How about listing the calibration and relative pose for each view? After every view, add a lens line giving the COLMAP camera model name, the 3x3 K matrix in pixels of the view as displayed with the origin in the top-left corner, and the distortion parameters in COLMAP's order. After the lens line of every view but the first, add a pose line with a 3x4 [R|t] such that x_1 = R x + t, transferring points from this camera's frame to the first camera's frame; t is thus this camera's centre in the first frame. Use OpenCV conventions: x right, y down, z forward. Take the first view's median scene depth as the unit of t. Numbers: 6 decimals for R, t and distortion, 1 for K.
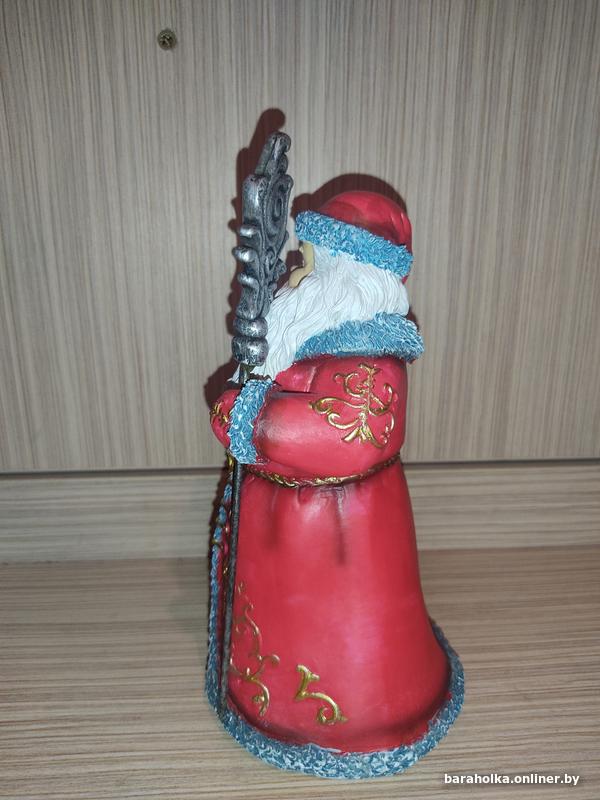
lens RADIAL K [[617.2, 0, 295.3], [0, 617.2, 398.9], [0, 0, 1]] dist [0.004292, -0.043067]
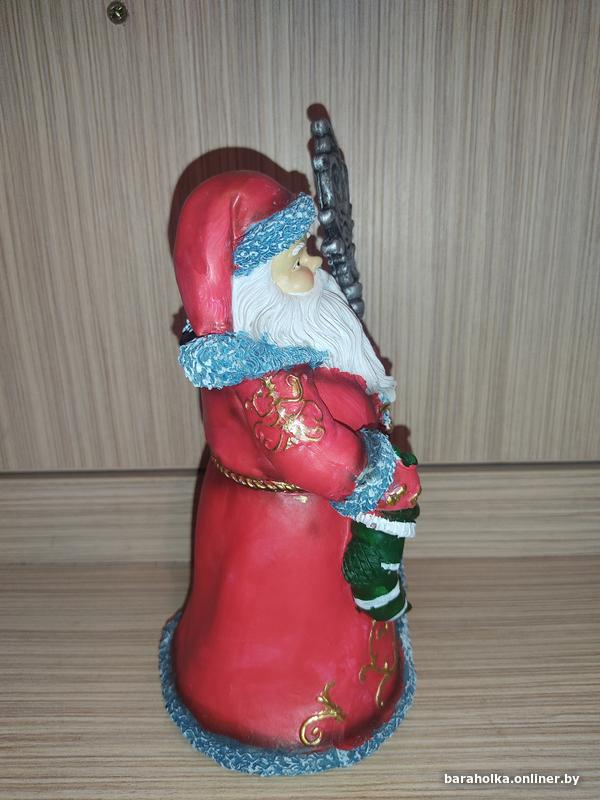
lens RADIAL K [[617.2, 0, 299.6], [0, 617.2, 396.5], [0, 0, 1]] dist [0.004292, -0.043067]
pose [[0.997198, -0.001054, -0.074806, 0.126603], [0.002744, 0.999743, 0.022488, -0.023531], [0.074763, -0.022631, 0.996944, 0.076524]]
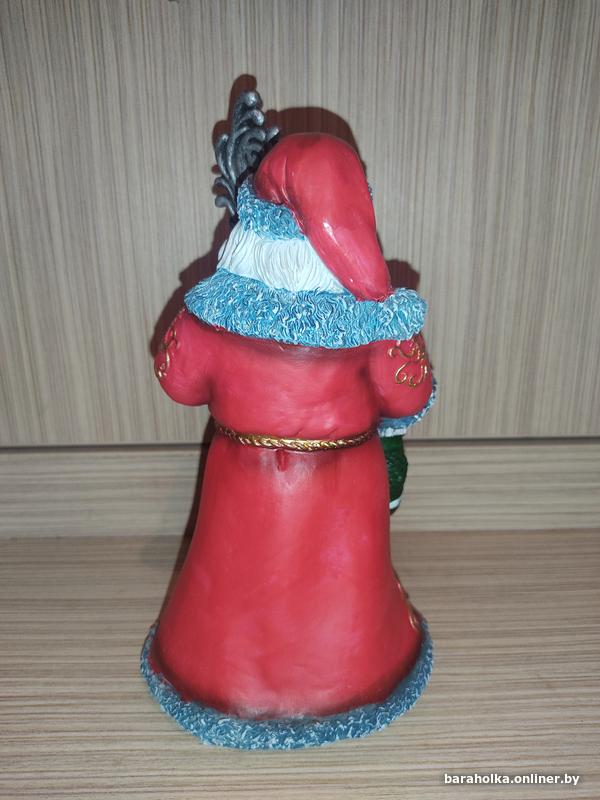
lens RADIAL K [[617.2, 0, 297.7], [0, 617.2, 398.2], [0, 0, 1]] dist [0.004292, -0.043067]
pose [[0.998950, 0.003322, -0.045685, 0.028723], [-0.002540, 0.999849, 0.017163, 0.028234], [0.045735, -0.017029, 0.998808, 0.046431]]
